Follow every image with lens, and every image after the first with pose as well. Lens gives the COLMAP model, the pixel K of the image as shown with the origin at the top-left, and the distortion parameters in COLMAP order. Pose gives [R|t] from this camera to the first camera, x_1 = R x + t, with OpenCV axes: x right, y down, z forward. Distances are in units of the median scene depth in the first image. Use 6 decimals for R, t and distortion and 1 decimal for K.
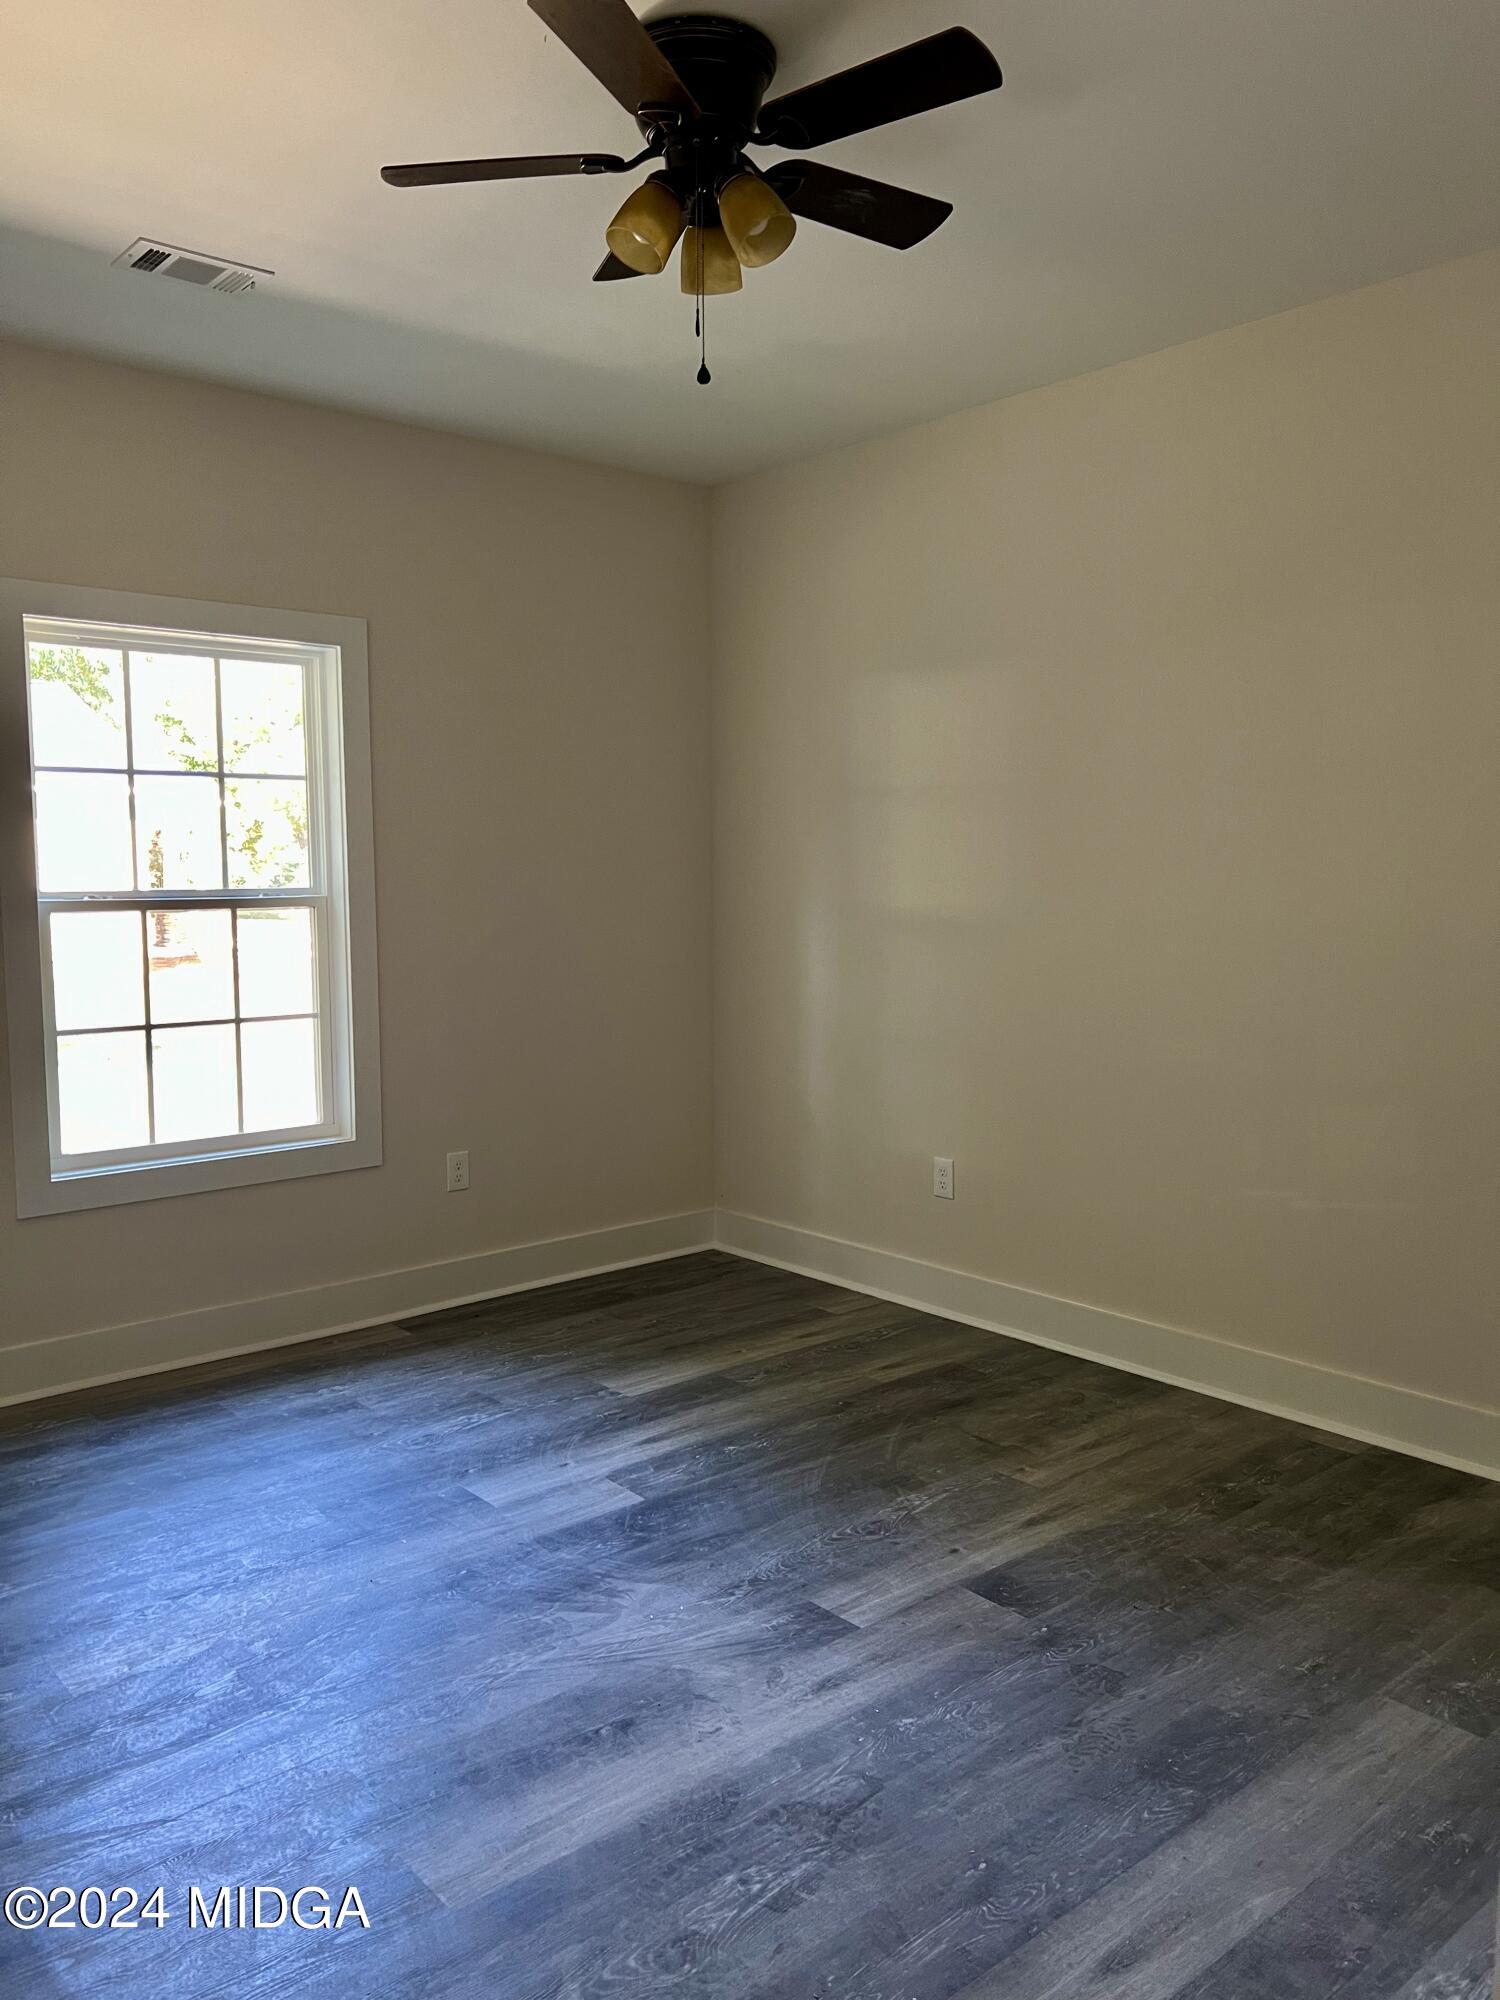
lens RADIAL K [[1585.5, 0, 750.0], [0, 1585.5, 1000.0], [0, 0, 1]] dist [0.036549, -0.016913]
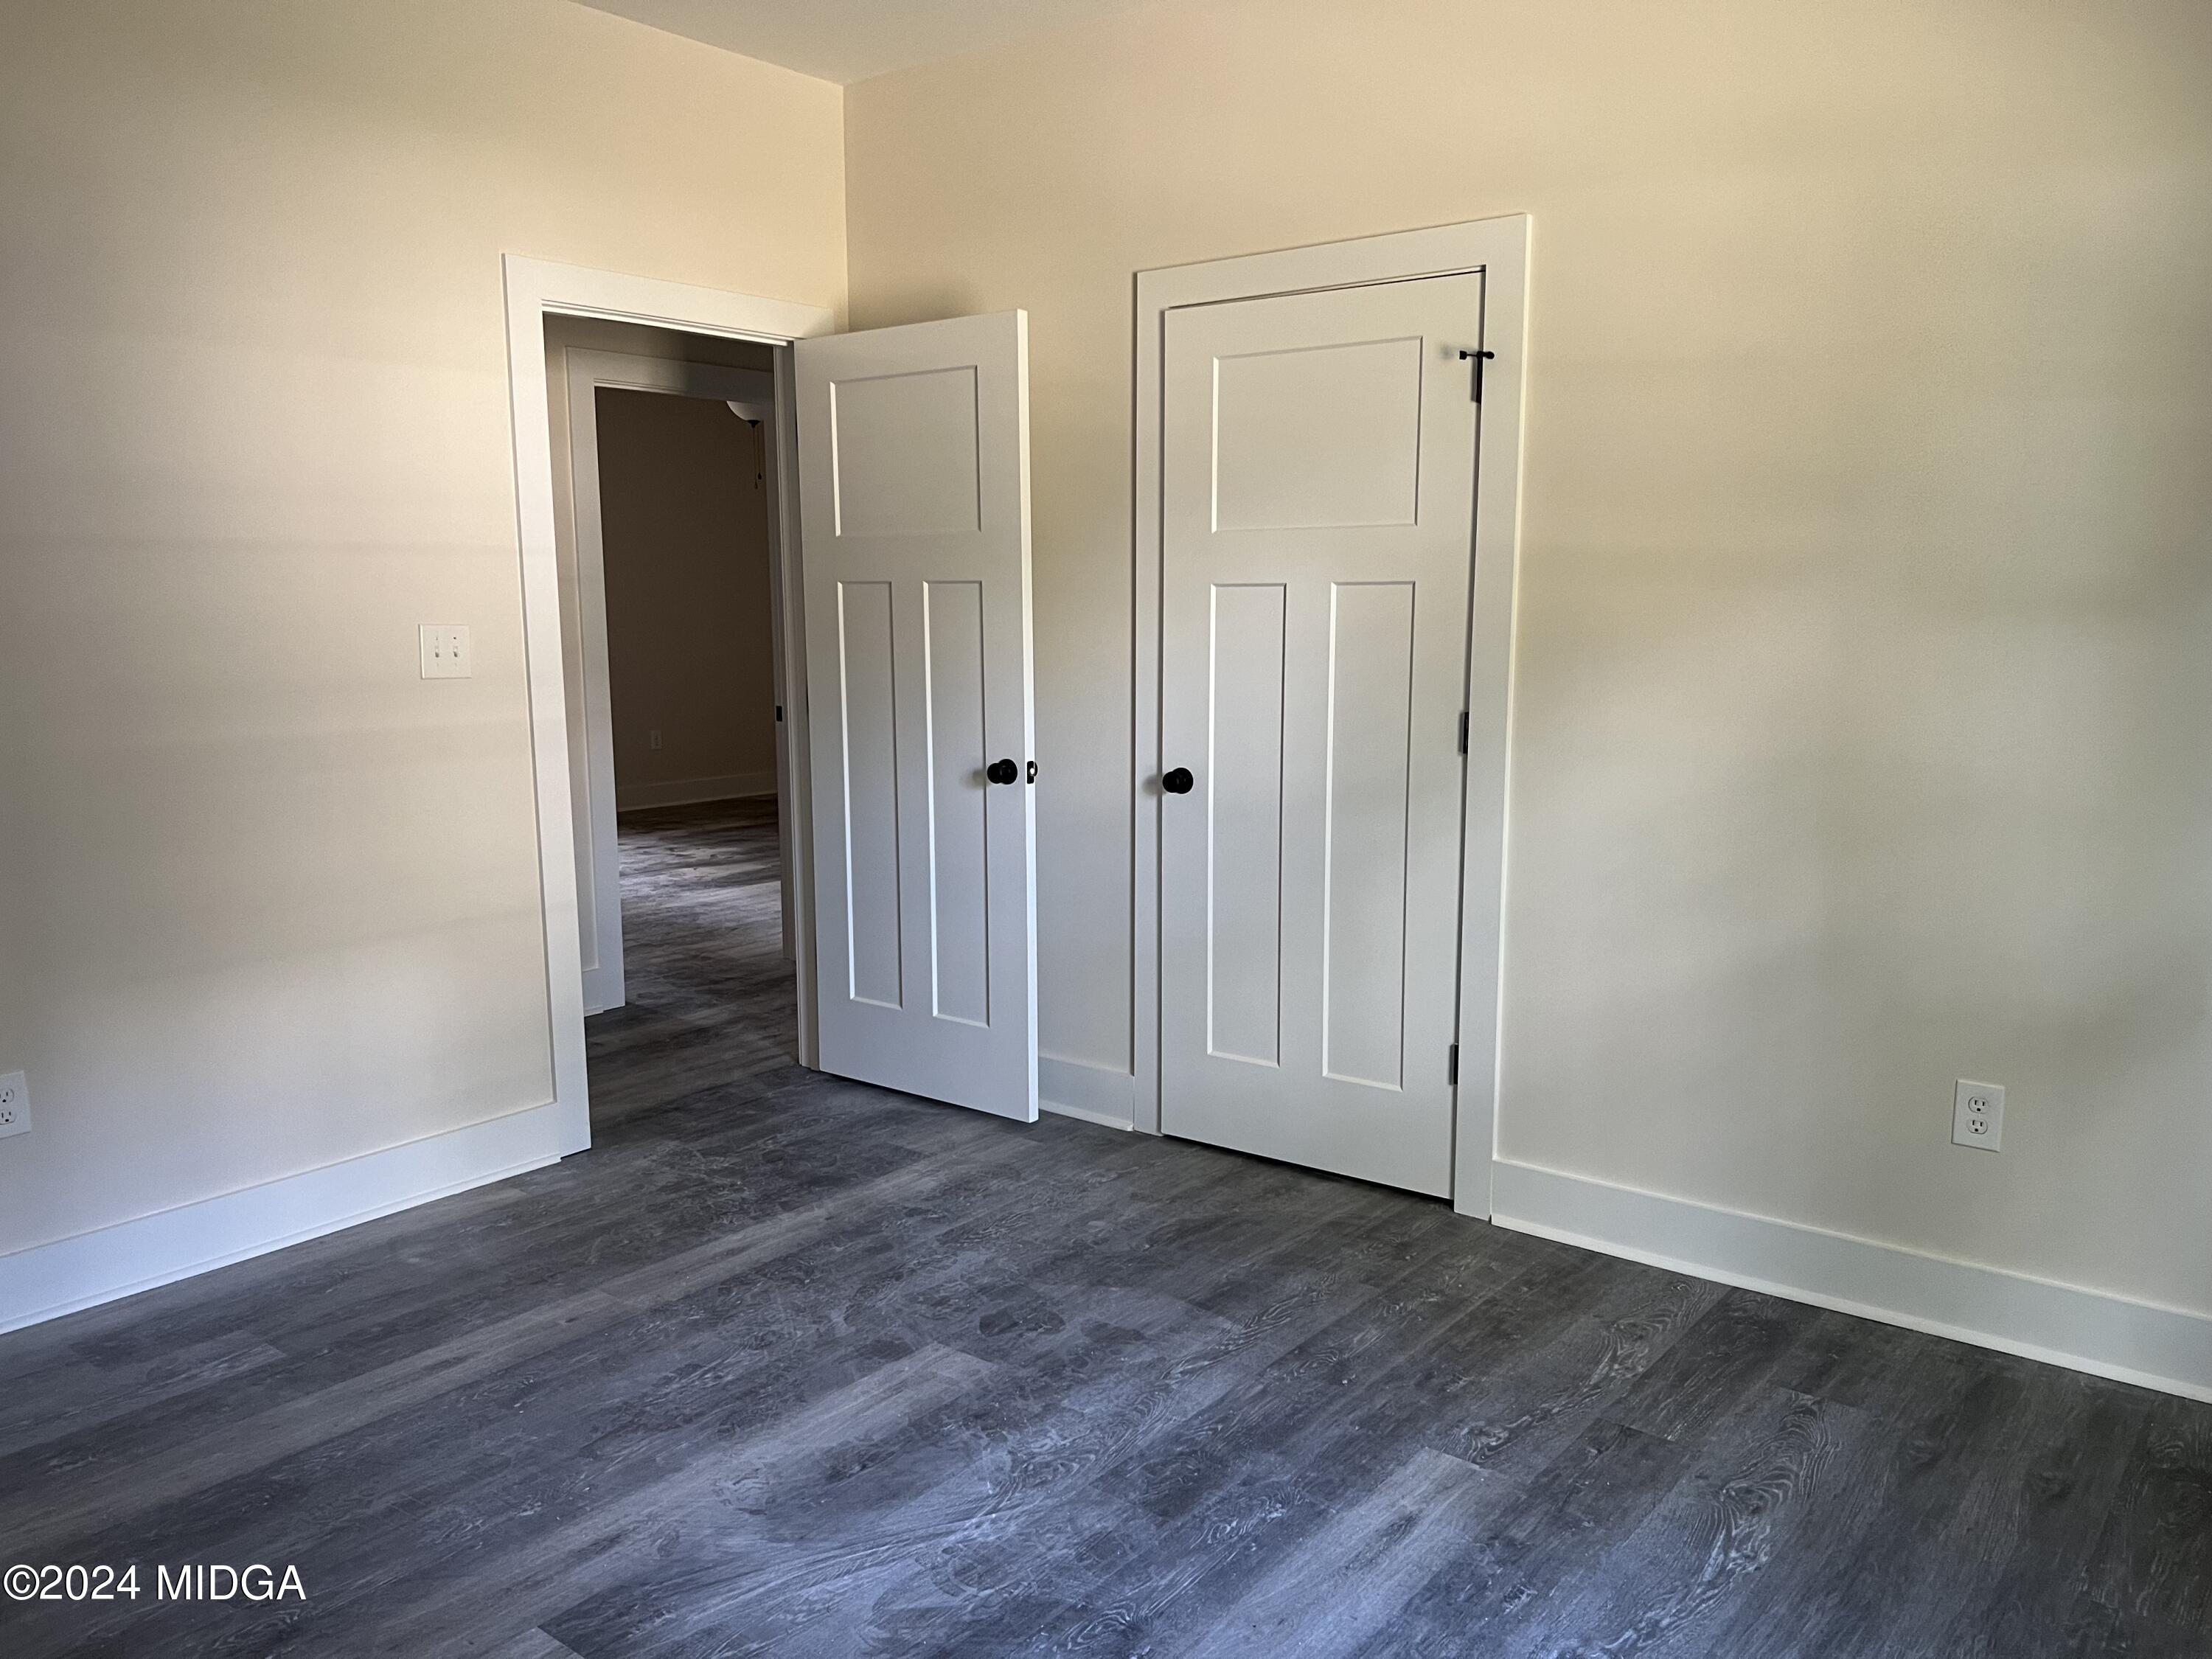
lens RADIAL K [[1683.7, 0, 1106.0], [0, 1683.7, 829.5], [0, 0, 1]] dist [0.000811, 0.001515]
pose [[-0.982123, 0.036060, -0.184754, -0.066190], [-0.006472, 0.974431, 0.224593, -0.159801], [0.188129, 0.221774, -0.956778, 1.970347]]
